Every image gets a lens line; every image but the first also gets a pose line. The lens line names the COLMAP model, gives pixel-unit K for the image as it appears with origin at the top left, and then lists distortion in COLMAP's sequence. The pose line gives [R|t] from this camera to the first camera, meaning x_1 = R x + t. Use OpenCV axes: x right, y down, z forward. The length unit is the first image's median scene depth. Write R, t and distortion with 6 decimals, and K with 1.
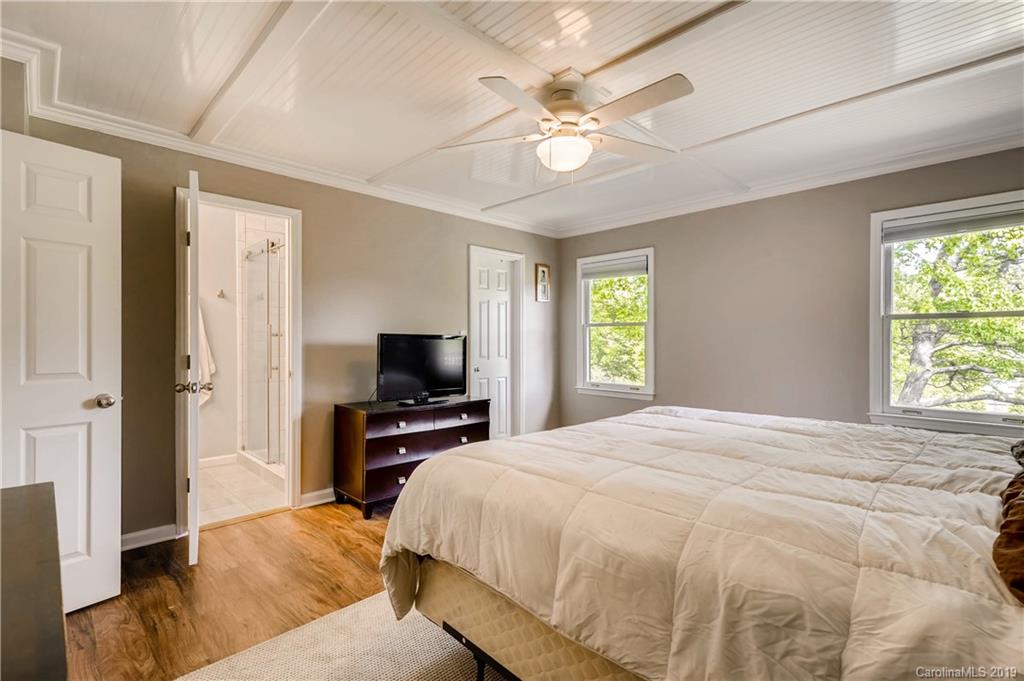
lens RADIAL K [[481.3, 0, 516.5], [0, 481.3, 341.9], [0, 0, 1]] dist [0.014456, -0.000901]
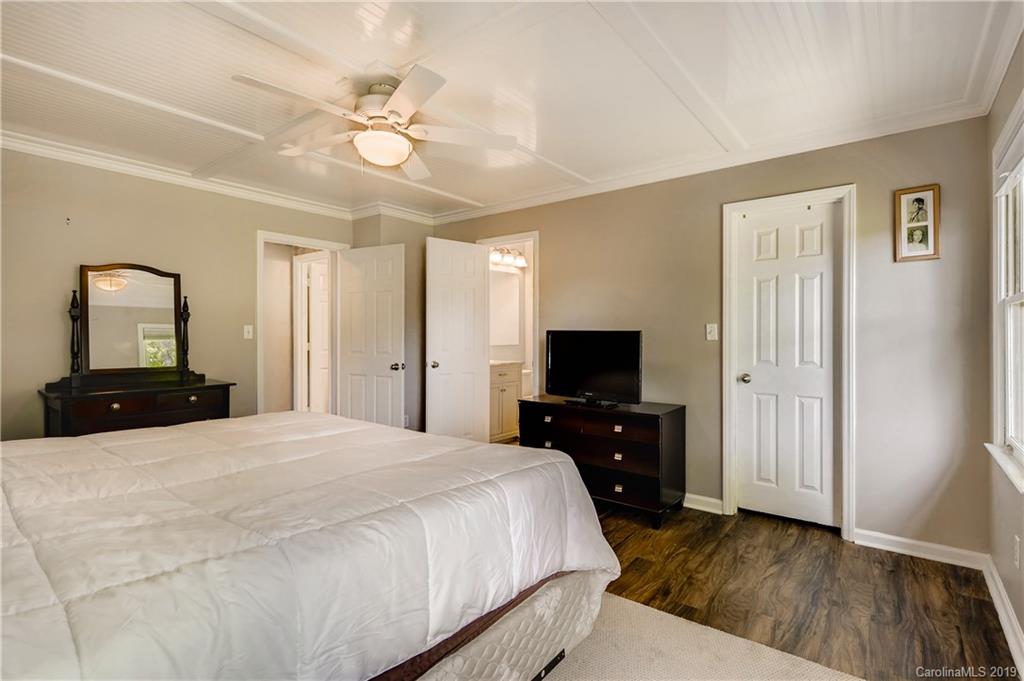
lens RADIAL K [[481.3, 0, 516.5], [0, 481.3, 341.9], [0, 0, 1]] dist [0.014456, -0.000901]
pose [[0.128300, 0.015258, -0.991618, 0.790390], [-0.000331, 0.999882, 0.015342, -0.009492], [0.991735, -0.001640, 0.128290, 0.803611]]
